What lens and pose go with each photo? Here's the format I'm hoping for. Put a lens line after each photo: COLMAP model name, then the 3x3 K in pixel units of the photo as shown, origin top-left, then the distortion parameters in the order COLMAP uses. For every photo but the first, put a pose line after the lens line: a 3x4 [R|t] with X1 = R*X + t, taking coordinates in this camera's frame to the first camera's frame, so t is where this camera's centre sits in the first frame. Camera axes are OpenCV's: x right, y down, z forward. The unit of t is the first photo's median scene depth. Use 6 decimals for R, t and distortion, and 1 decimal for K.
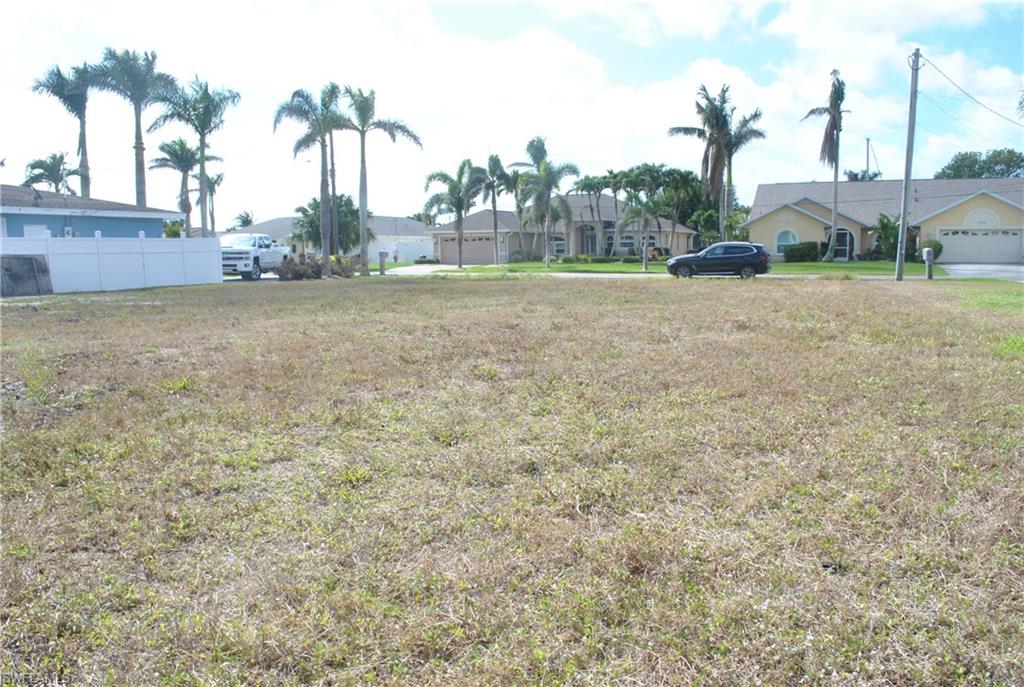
lens RADIAL K [[807.2, 0, 516.2], [0, 807.2, 344.6], [0, 0, 1]] dist [-0.090247, 0.018852]
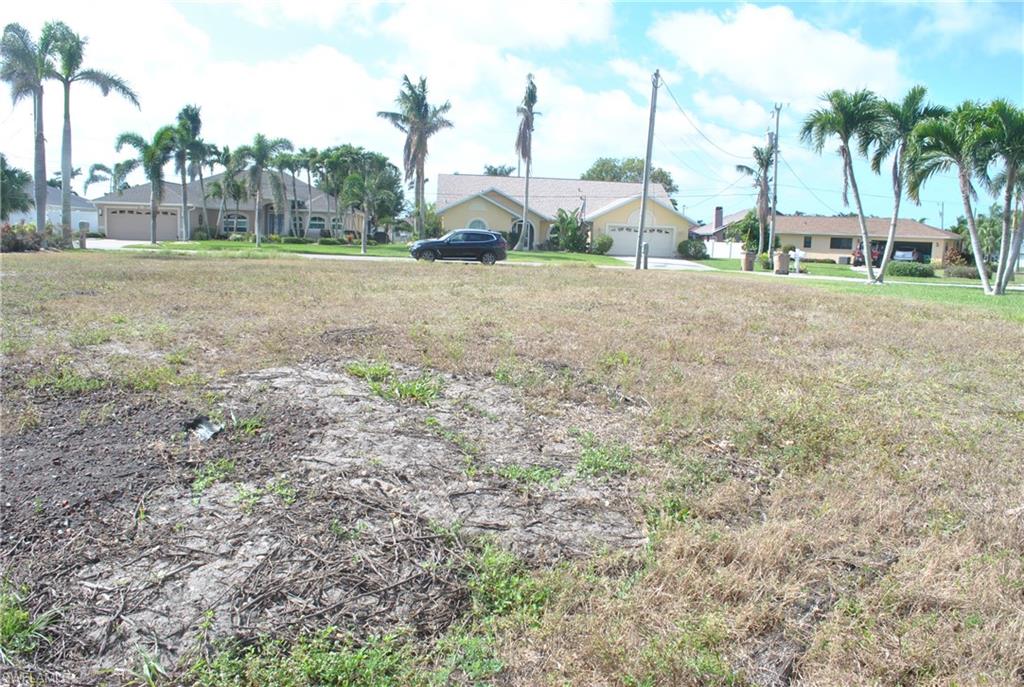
lens RADIAL K [[807.2, 0, 516.2], [0, 807.2, 344.6], [0, 0, 1]] dist [-0.090247, 0.018852]
pose [[0.887760, -0.013542, 0.460107, -0.114049], [0.004213, 0.999764, 0.021297, 0.000479], [-0.460287, -0.016968, 0.887608, 0.023191]]
